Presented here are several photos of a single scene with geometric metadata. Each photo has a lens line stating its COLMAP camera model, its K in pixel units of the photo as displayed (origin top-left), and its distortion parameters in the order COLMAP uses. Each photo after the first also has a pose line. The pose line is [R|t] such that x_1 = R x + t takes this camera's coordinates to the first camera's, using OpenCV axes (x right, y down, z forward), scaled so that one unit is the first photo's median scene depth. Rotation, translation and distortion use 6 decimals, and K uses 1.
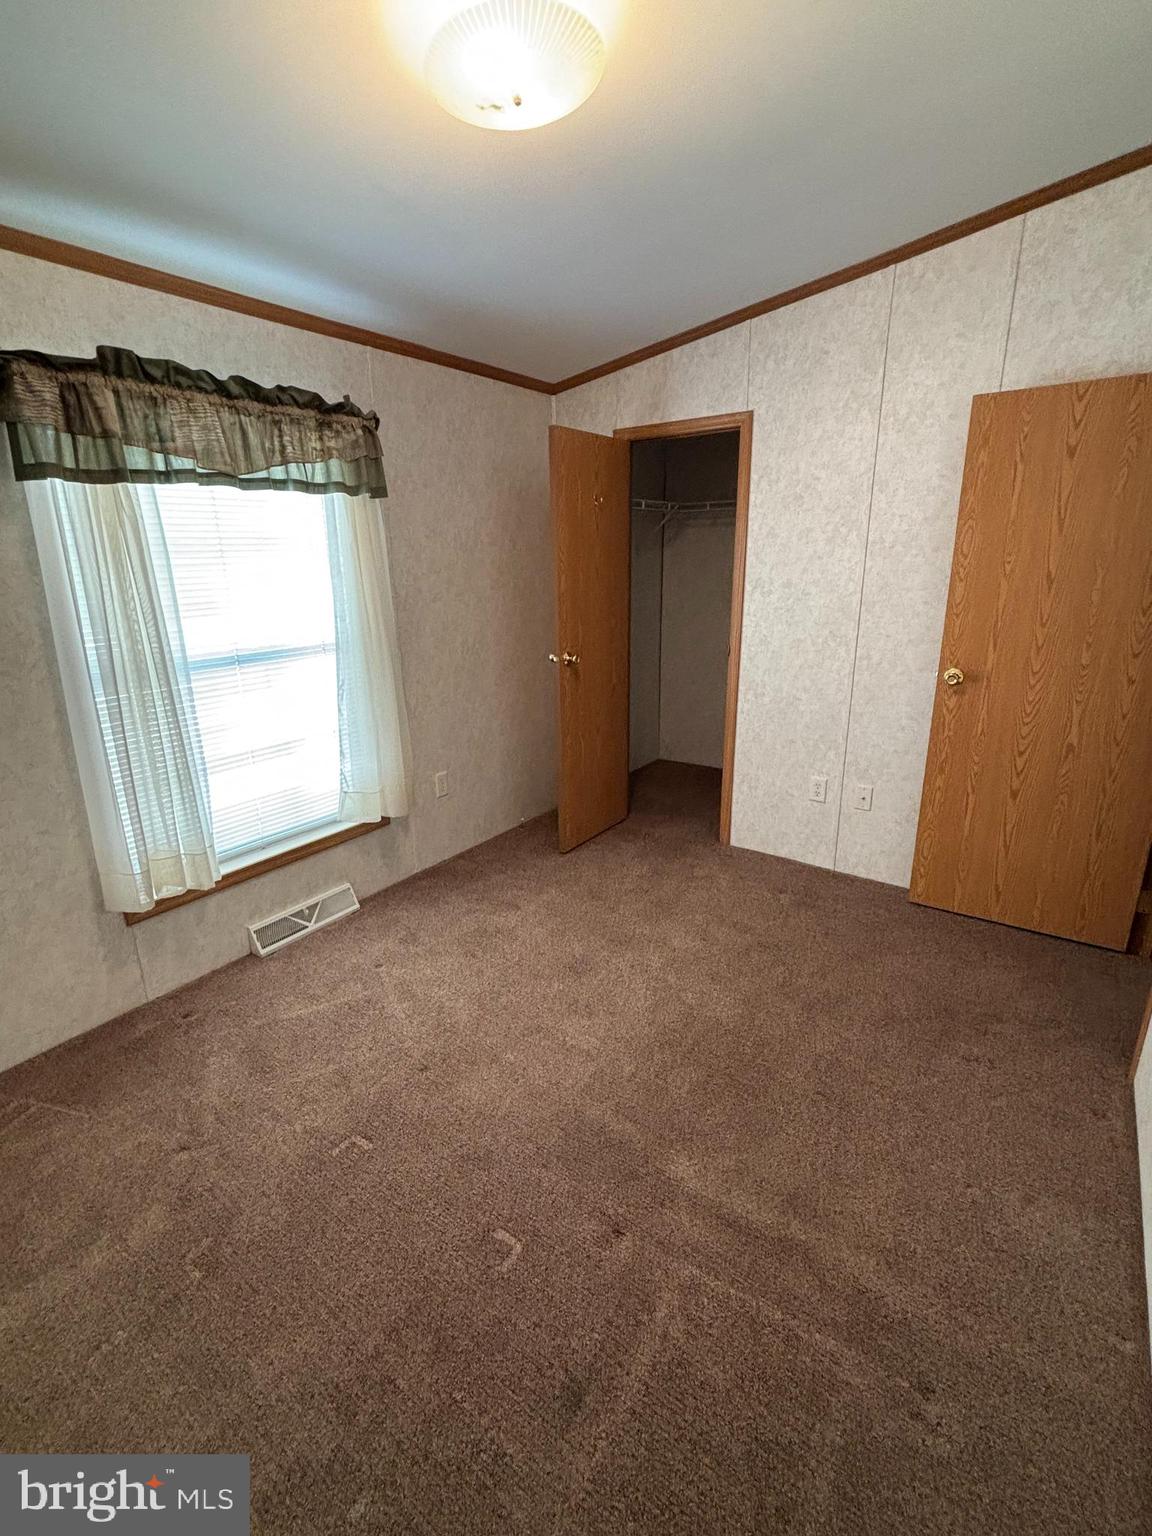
lens RADIAL K [[695.7, 0, 574.2], [0, 695.7, 768.8], [0, 0, 1]] dist [0.002482, -0.004878]
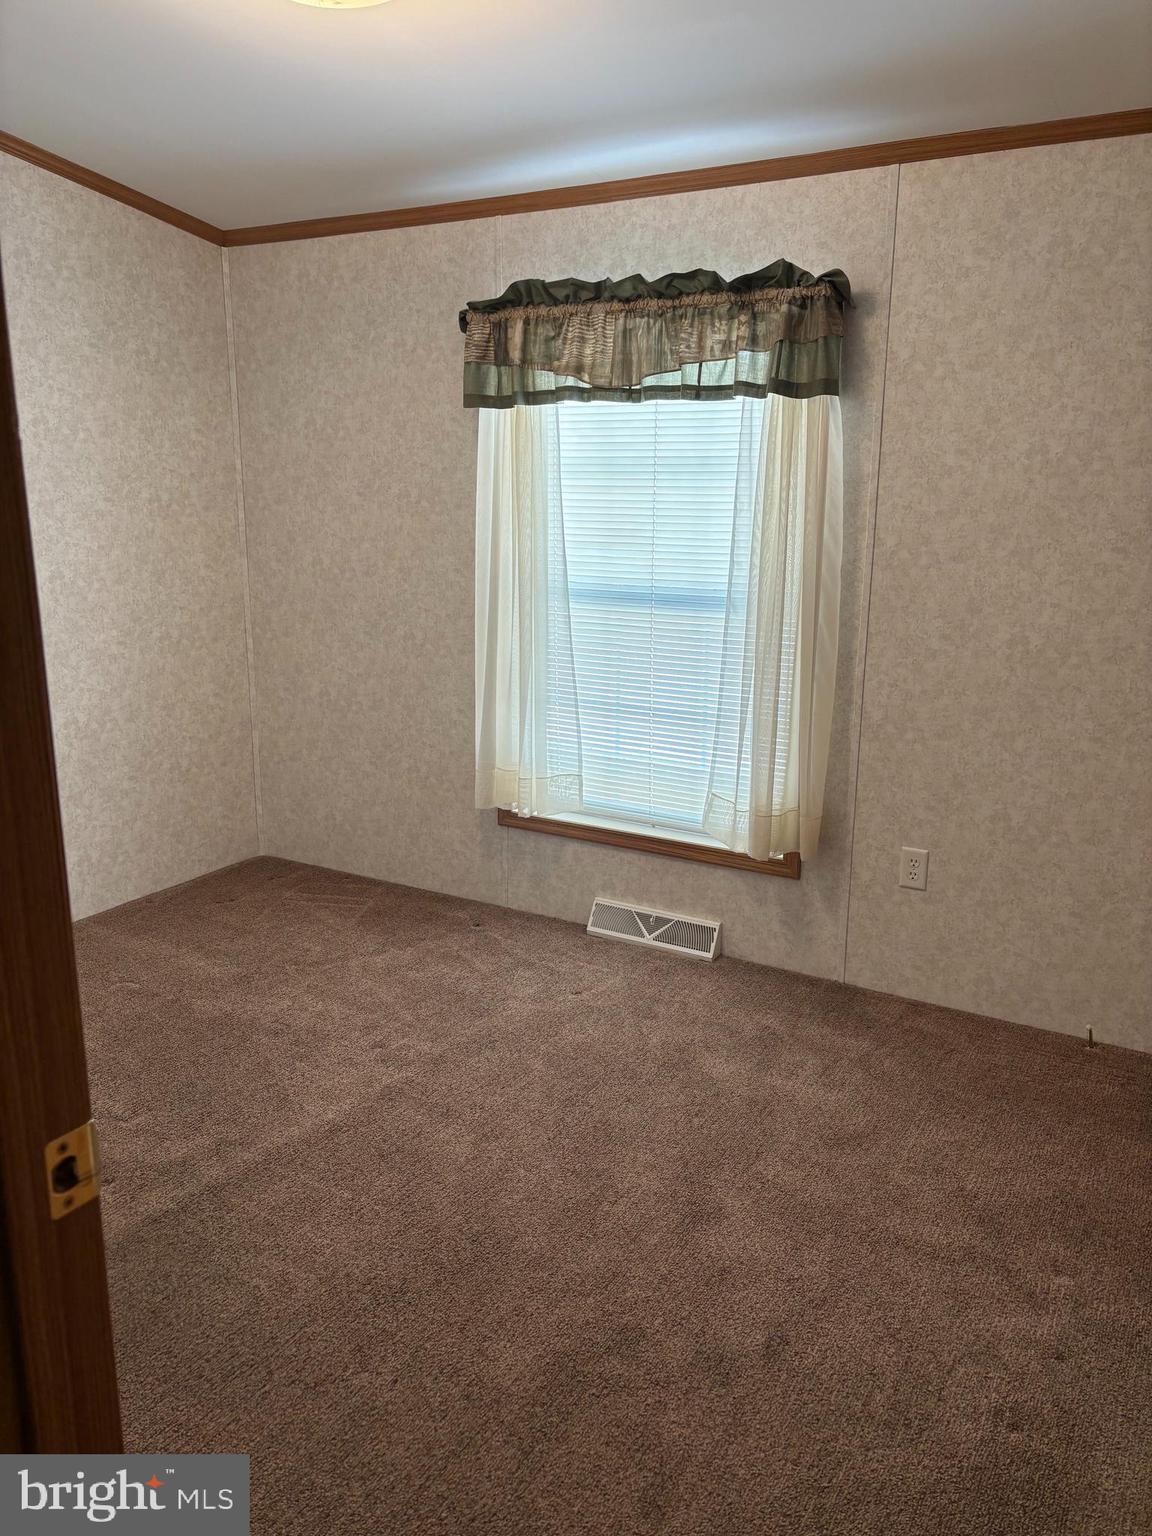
lens RADIAL K [[1154.9, 0, 575.0], [0, 1154.9, 763.1], [0, 0, 1]] dist [0.041280, -0.036376]
pose [[0.100749, 0.256994, -0.961147, 0.983828], [-0.304629, 0.927632, 0.216101, -0.260548], [0.947128, 0.271022, 0.171746, 0.766212]]
